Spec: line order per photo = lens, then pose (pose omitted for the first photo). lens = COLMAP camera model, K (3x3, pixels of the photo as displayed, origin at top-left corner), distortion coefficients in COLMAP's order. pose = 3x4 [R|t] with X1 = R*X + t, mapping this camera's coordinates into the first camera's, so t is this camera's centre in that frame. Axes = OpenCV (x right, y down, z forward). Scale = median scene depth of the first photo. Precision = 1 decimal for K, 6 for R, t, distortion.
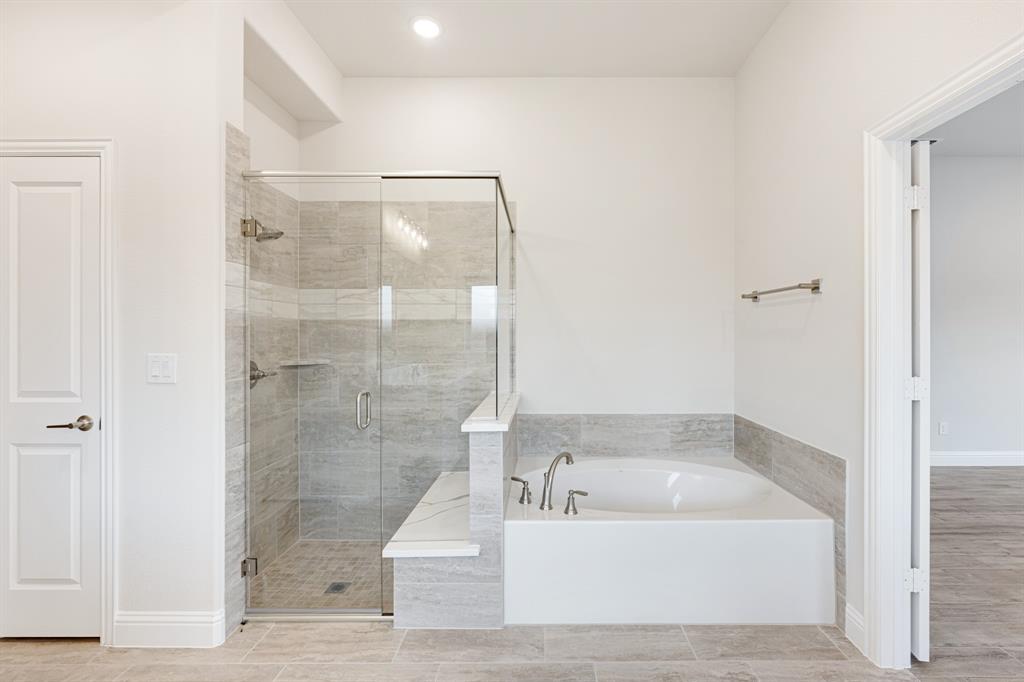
lens RADIAL K [[410.0, 0, 513.2], [0, 410.0, 335.8], [0, 0, 1]] dist [-0.003744, -0.000274]
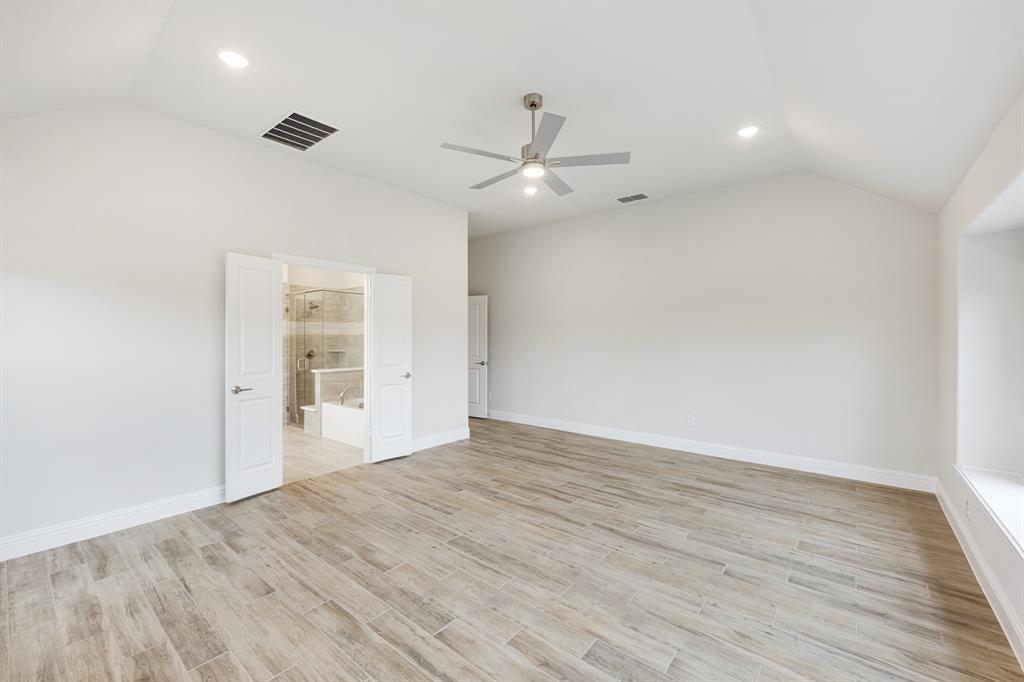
lens RADIAL K [[410.0, 0, 509.8], [0, 410.0, 338.8], [0, 0, 1]] dist [-0.003744, -0.000274]
pose [[0.783803, 0.000797, -0.621008, 2.053610], [-0.000681, 1.000000, 0.000424, -0.015548], [0.621009, 0.000091, 0.783804, -0.381445]]
